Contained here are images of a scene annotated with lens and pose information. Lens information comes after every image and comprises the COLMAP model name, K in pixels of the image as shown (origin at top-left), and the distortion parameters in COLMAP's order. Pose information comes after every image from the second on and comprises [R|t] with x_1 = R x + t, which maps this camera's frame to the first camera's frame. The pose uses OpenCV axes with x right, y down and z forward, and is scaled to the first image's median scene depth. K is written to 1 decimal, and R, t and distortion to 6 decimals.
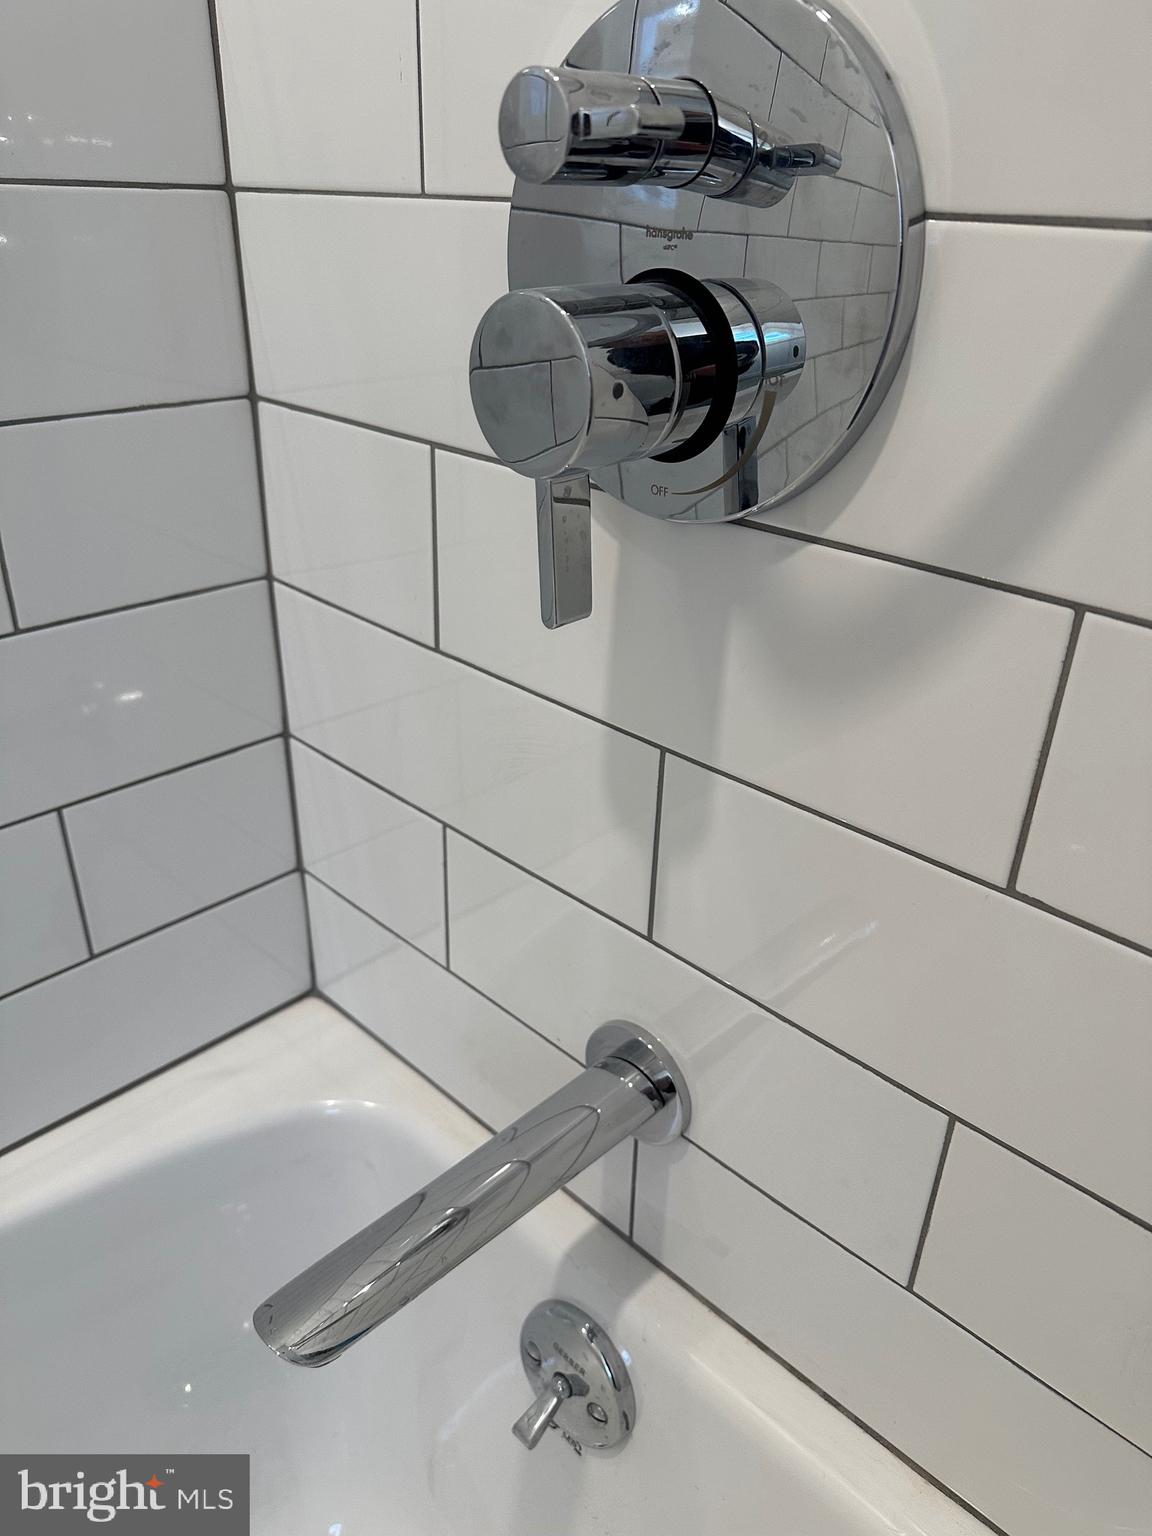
lens RADIAL K [[1061.8, 0, 576.0], [0, 1061.8, 768.0], [0, 0, 1]] dist [0.137929, -0.232841]
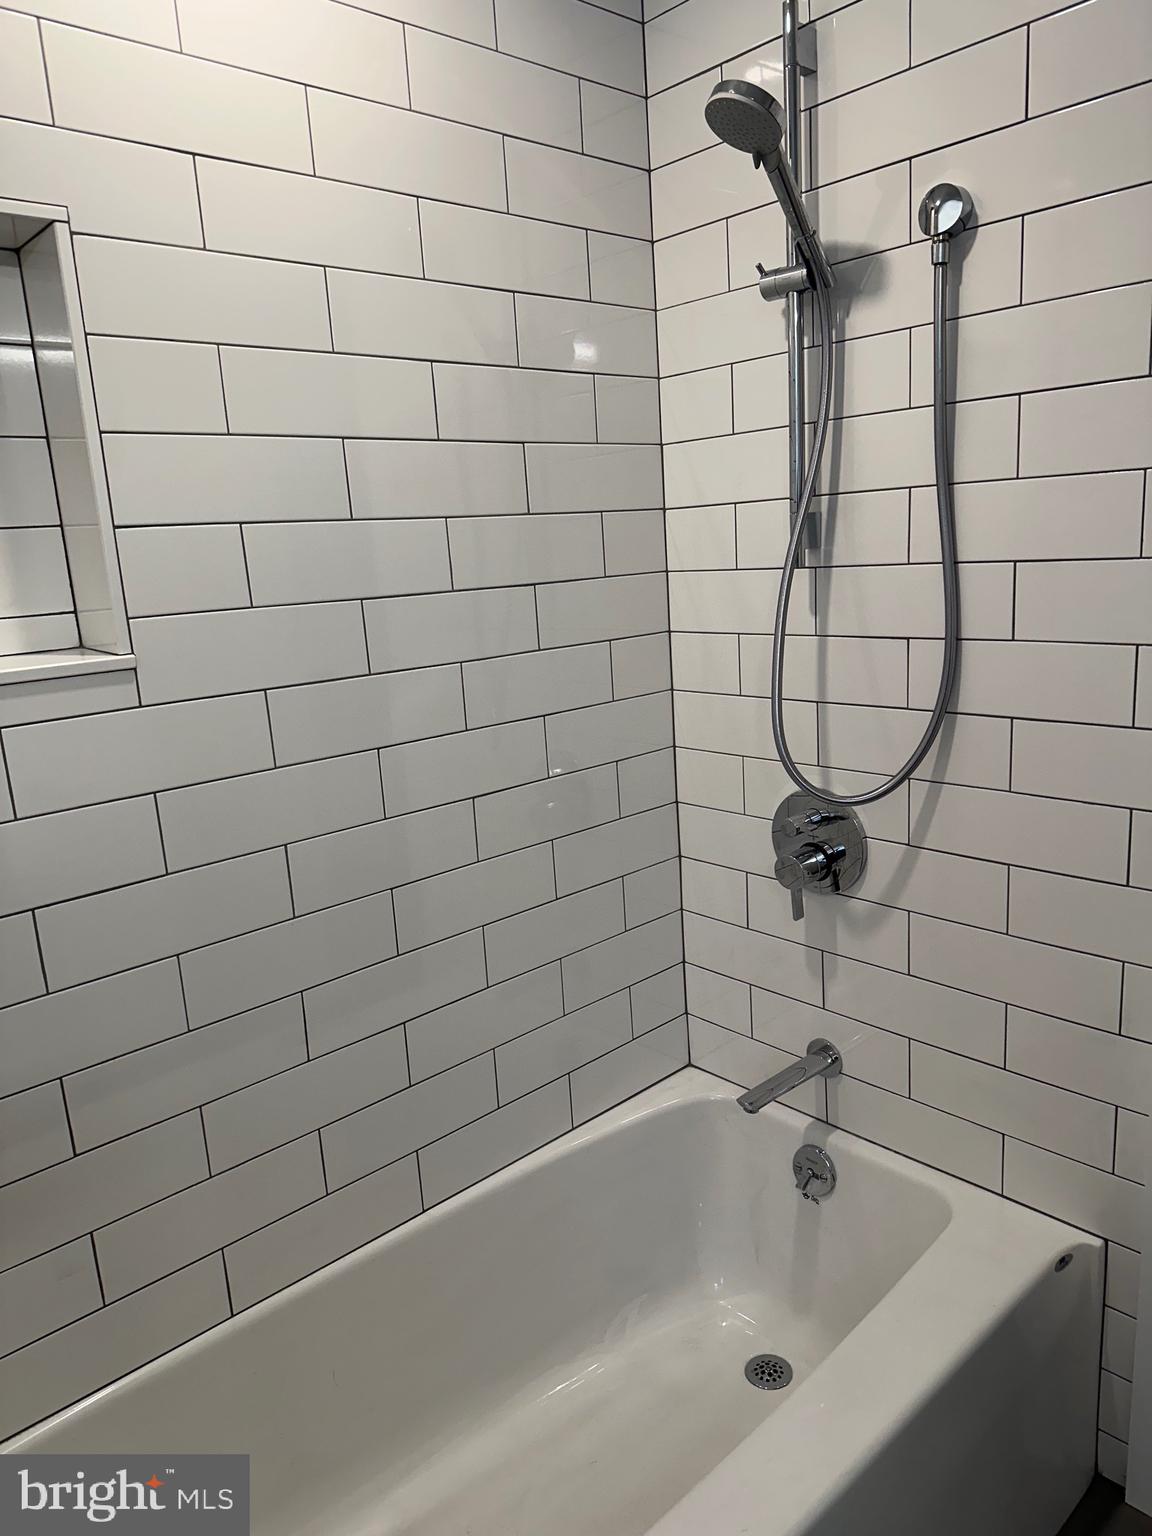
lens RADIAL K [[1061.8, 0, 576.0], [0, 1061.8, 768.0], [0, 0, 1]] dist [0.137929, -0.232841]
pose [[0.994713, -0.076155, -0.068900, -0.449322], [0.055471, 0.963035, -0.263604, 0.293836], [0.086428, 0.258389, 0.962167, -2.737934]]
